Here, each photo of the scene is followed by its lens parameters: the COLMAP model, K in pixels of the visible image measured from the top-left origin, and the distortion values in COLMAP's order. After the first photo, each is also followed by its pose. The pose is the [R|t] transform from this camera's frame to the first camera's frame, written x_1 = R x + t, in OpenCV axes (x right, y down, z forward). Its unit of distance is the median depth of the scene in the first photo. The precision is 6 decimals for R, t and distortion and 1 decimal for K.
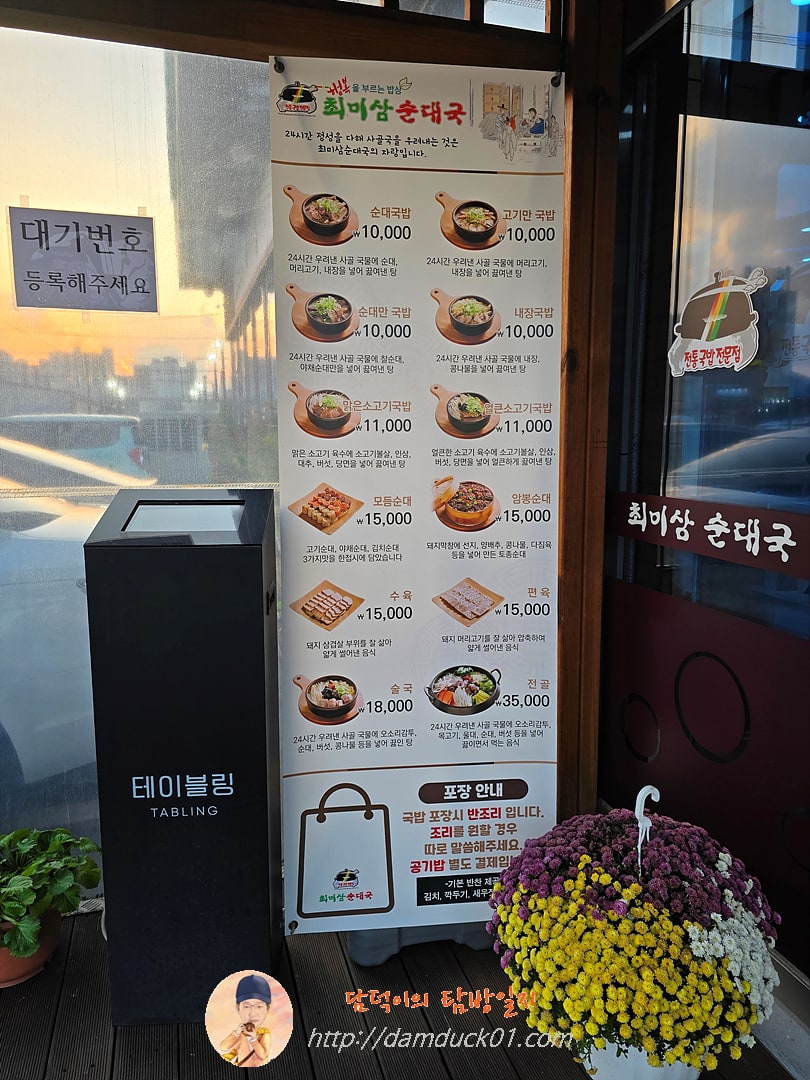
lens RADIAL K [[724.0, 0, 405.0], [0, 724.0, 540.0], [0, 0, 1]] dist [0.049279, -0.001096]
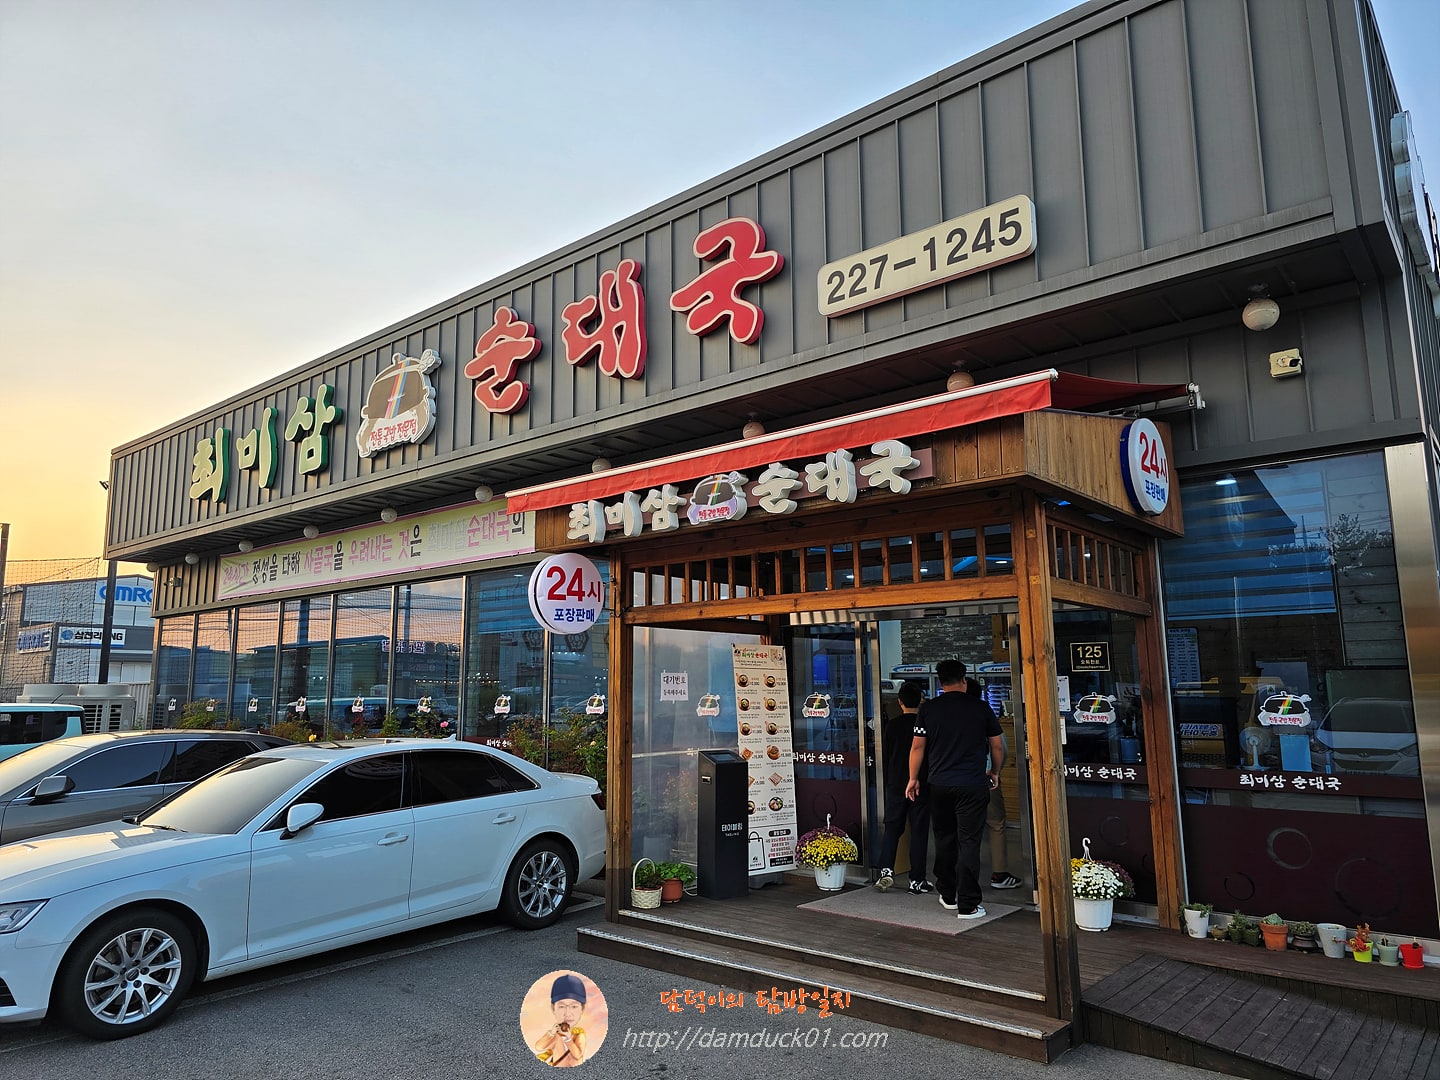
lens RADIAL K [[965.3, 0, 720.0], [0, 965.3, 540.0], [0, 0, 1]] dist [0.049279, -0.001096]
pose [[0.831353, 0.092256, 0.548033, -3.053084], [0.080702, 0.955631, -0.283295, 0.302887], [-0.549854, 0.279745, 0.787022, -3.178546]]
